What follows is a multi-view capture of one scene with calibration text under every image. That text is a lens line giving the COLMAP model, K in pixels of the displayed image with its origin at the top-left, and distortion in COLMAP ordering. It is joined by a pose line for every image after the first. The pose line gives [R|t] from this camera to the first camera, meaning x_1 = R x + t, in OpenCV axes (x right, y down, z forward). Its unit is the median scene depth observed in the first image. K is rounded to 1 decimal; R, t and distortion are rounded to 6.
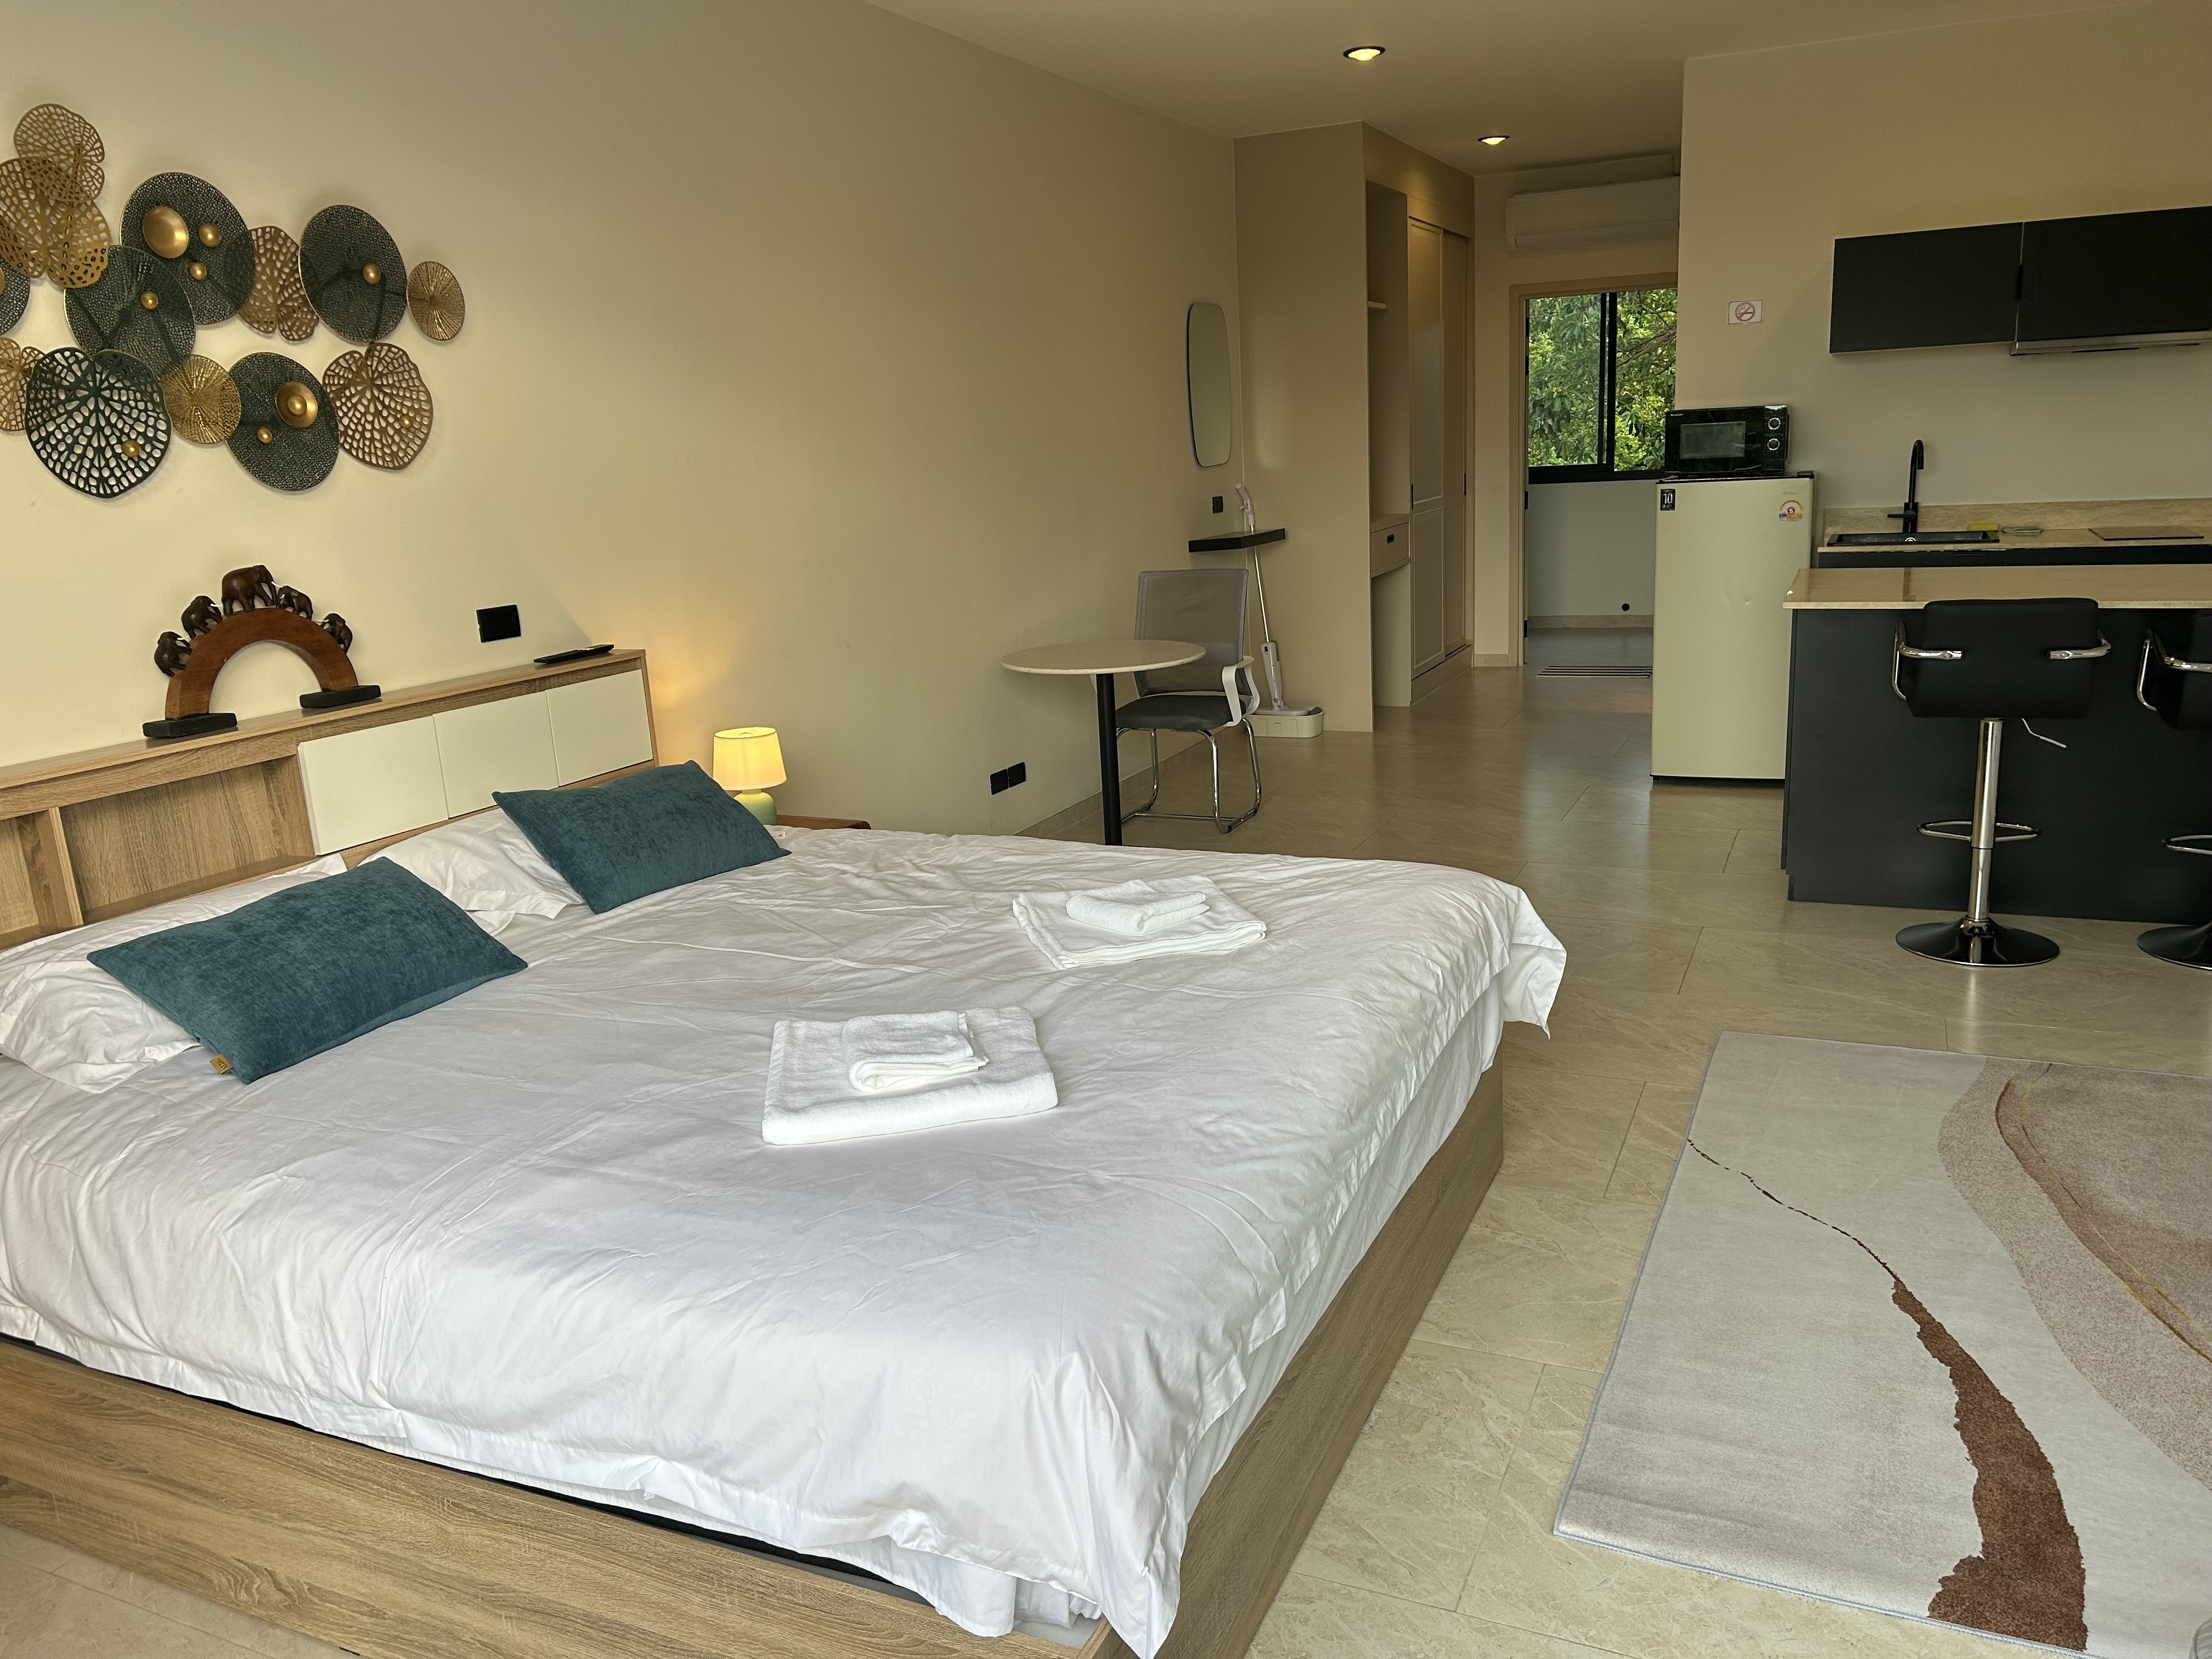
lens RADIAL K [[1662.6, 0, 1113.0], [0, 1662.6, 815.5], [0, 0, 1]] dist [0.064030, -0.070965]
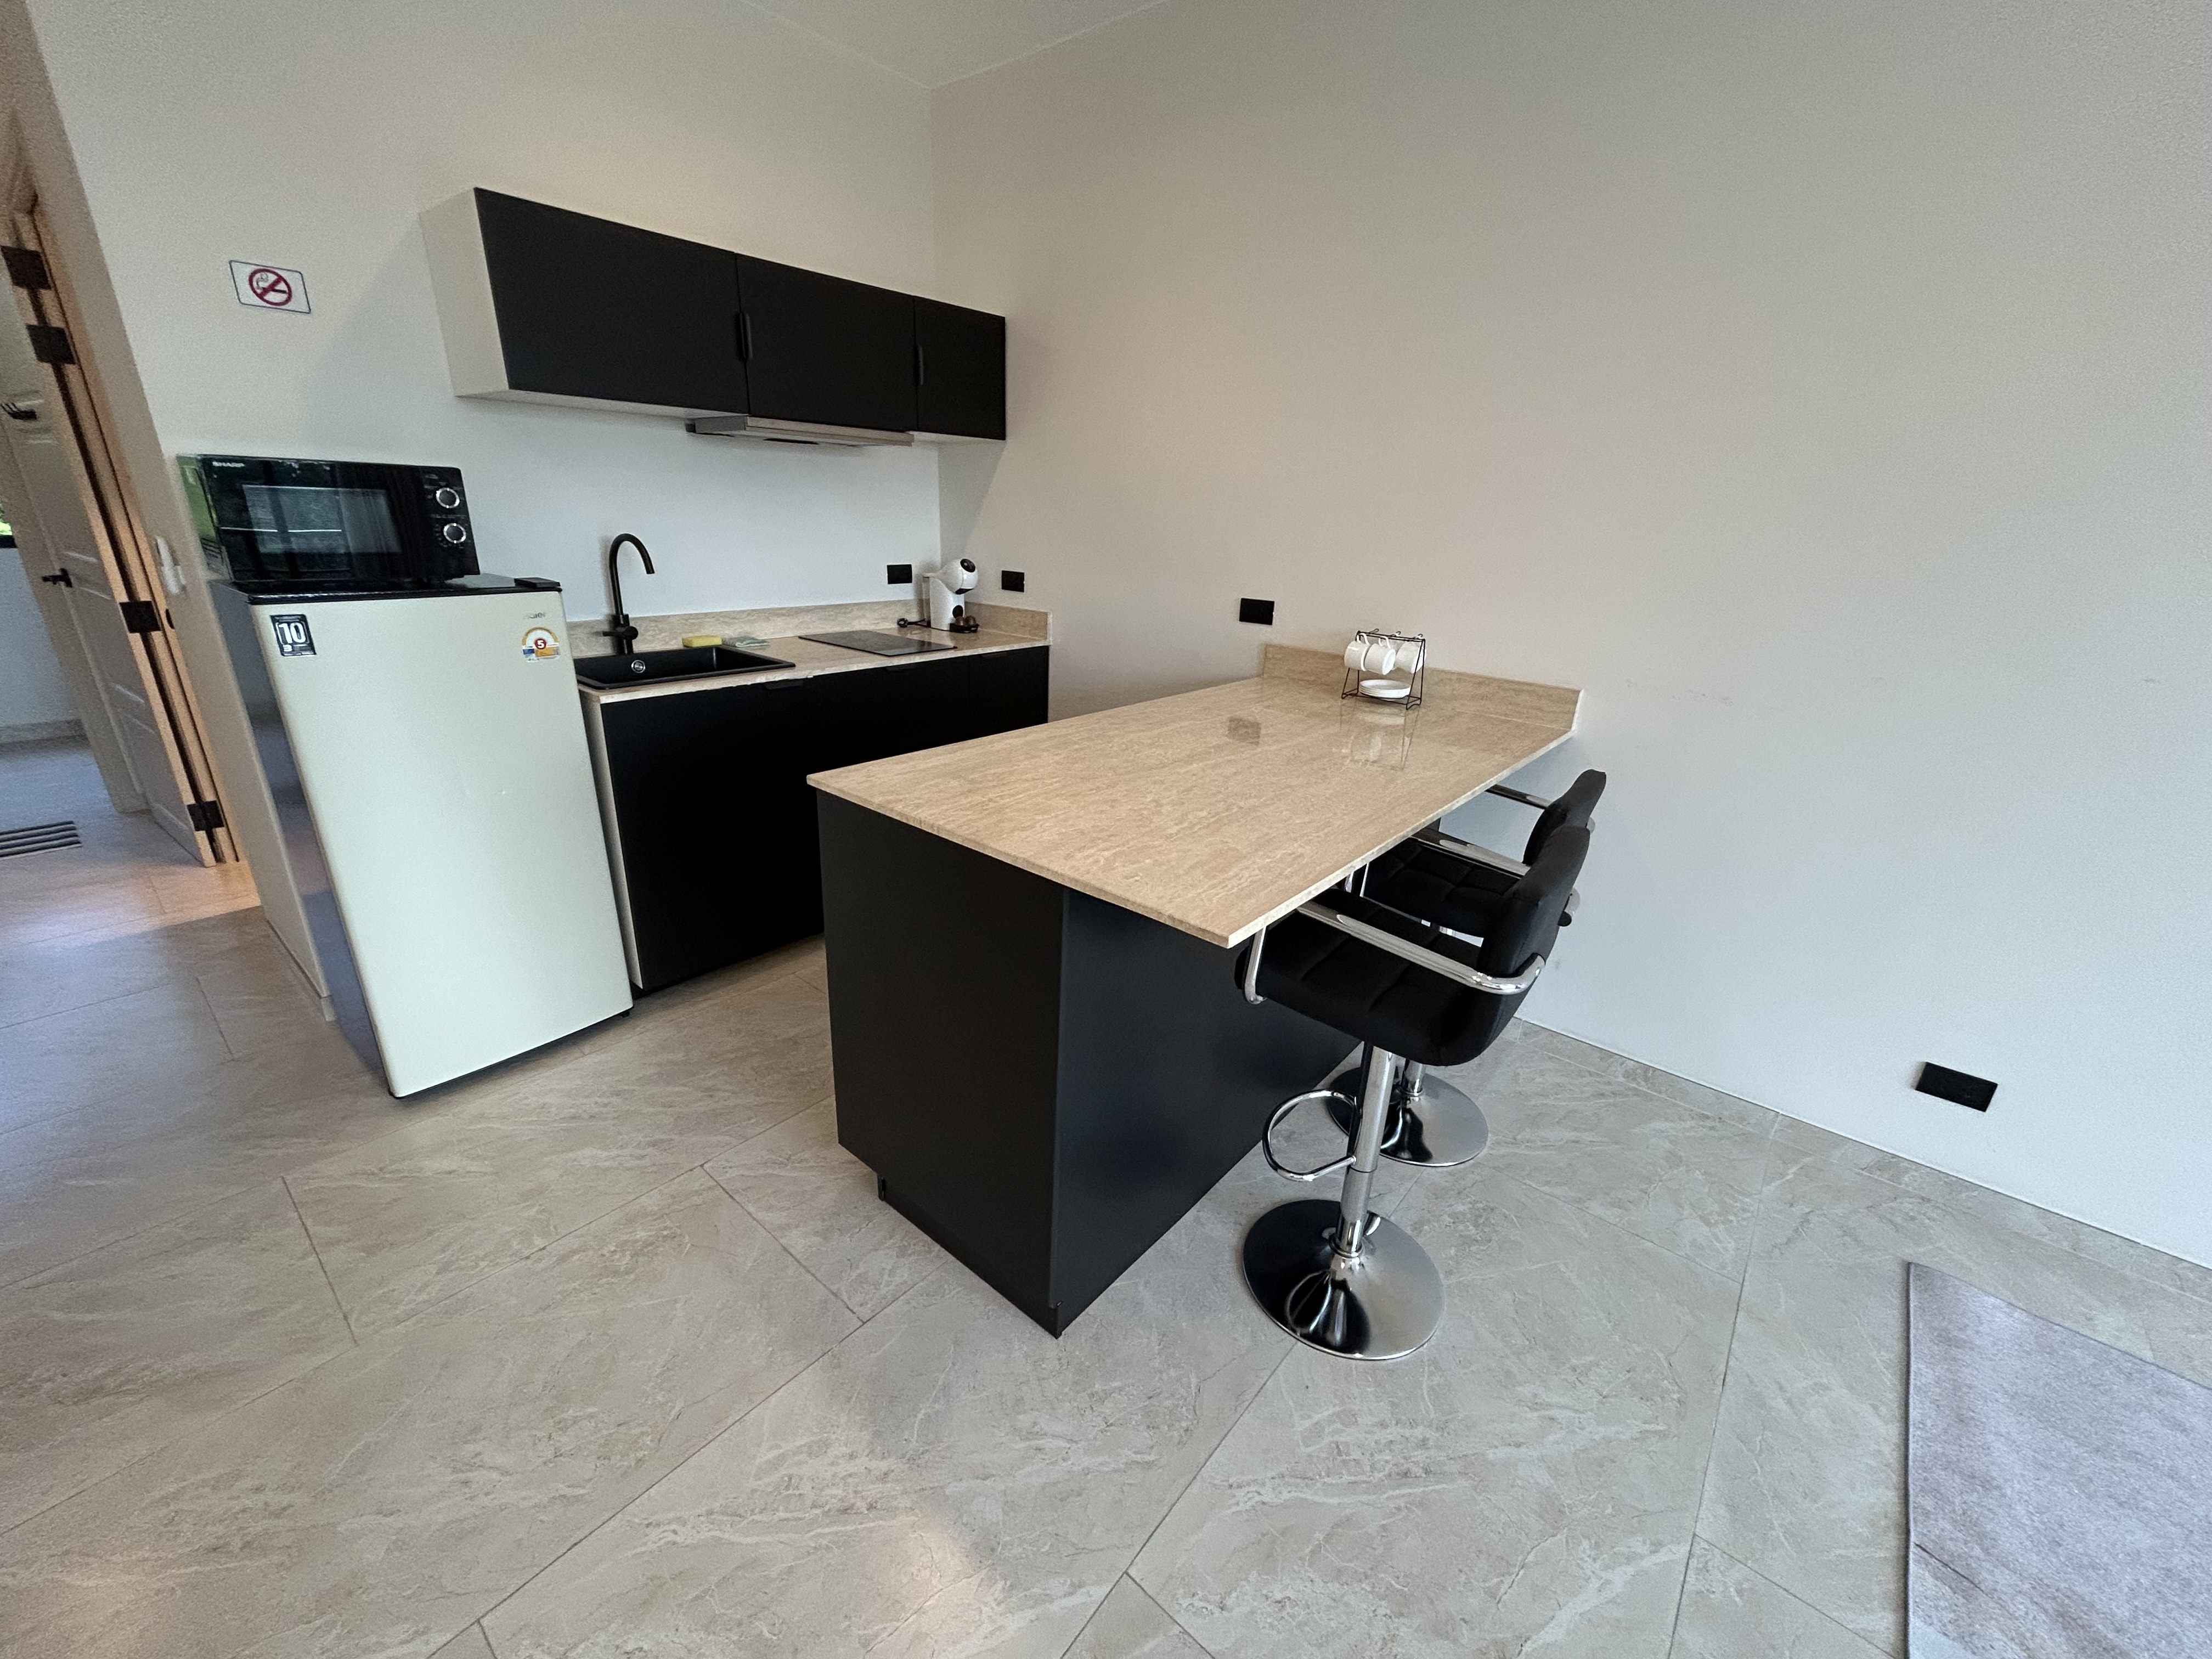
lens RADIAL K [[893.5, 0, 1103.5], [0, 893.5, 826.4], [0, 0, 1]] dist [0.000013, 0.000509]
pose [[0.267193, -0.270837, 0.924800, 0.242424], [0.162337, 0.958627, 0.233841, -0.301569], [-0.949871, 0.087648, 0.300105, 1.325137]]
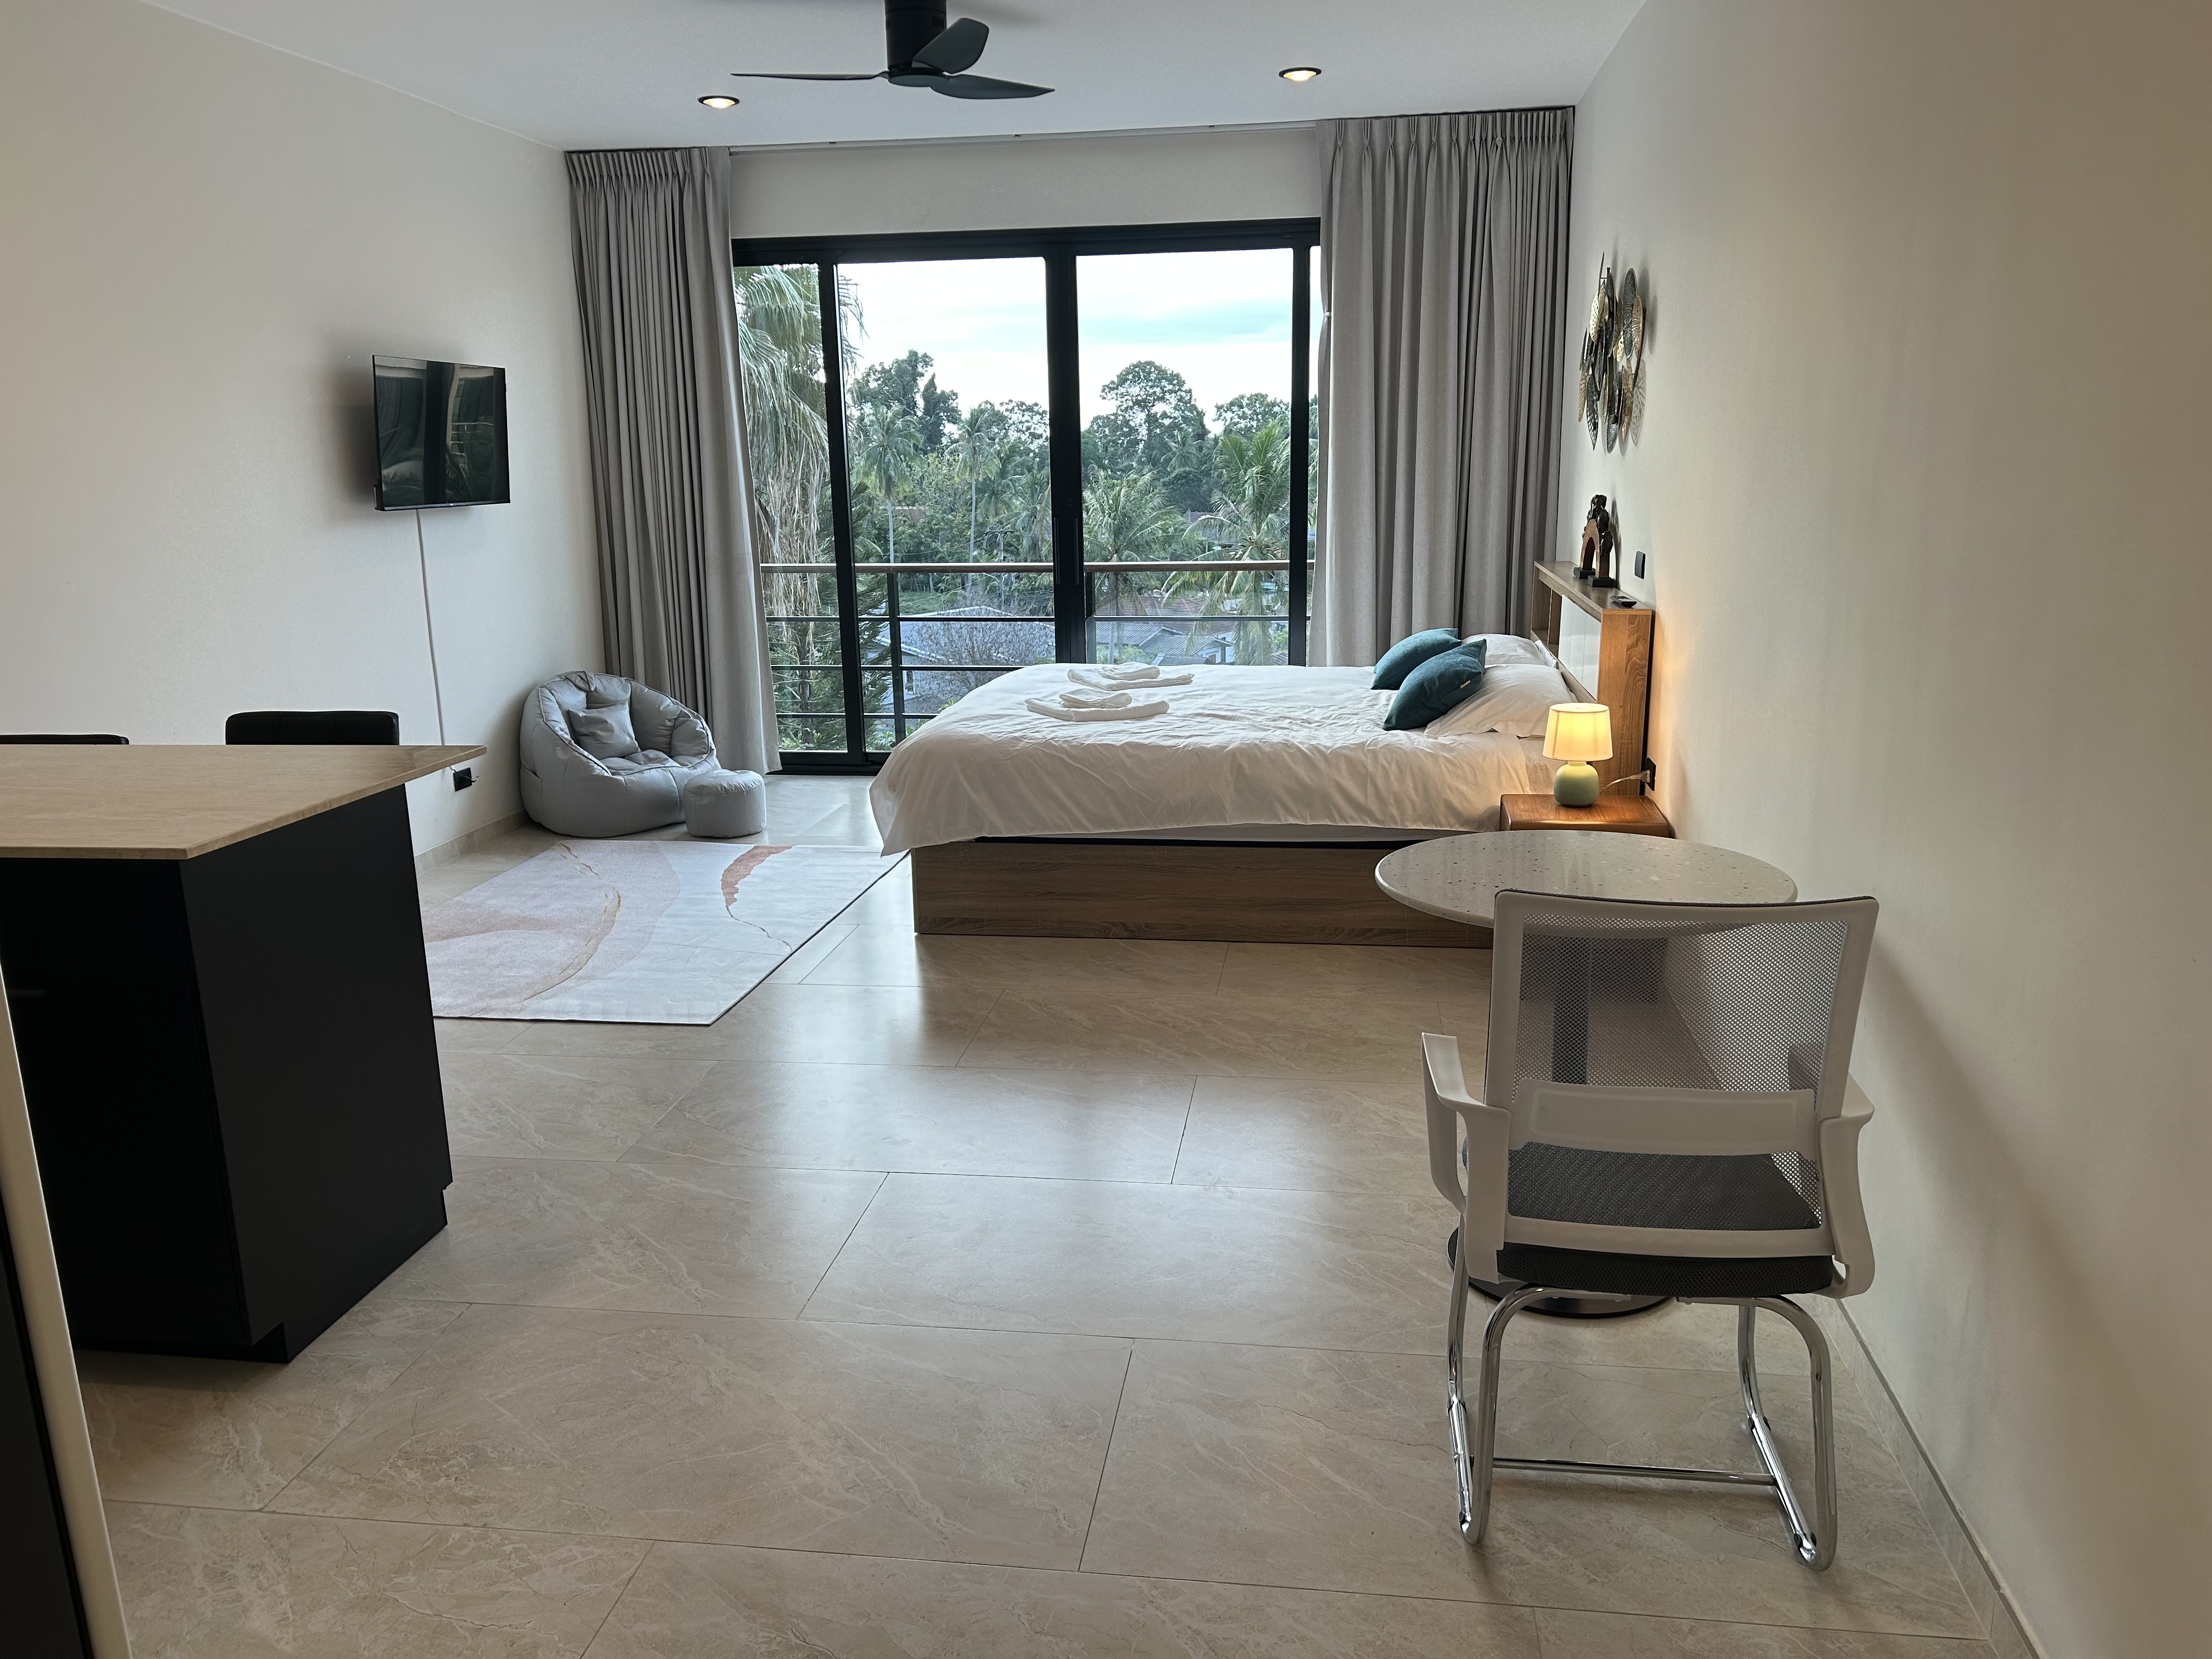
lens RADIAL K [[1662.6, 0, 1108.5], [0, 1662.6, 825.5], [0, 0, 1]] dist [0.064030, -0.070965]
pose [[-0.957096, 0.130370, -0.258789, 0.459862], [0.003645, 0.898422, 0.439118, -0.588262], [0.289749, 0.419335, -0.860351, 2.416438]]
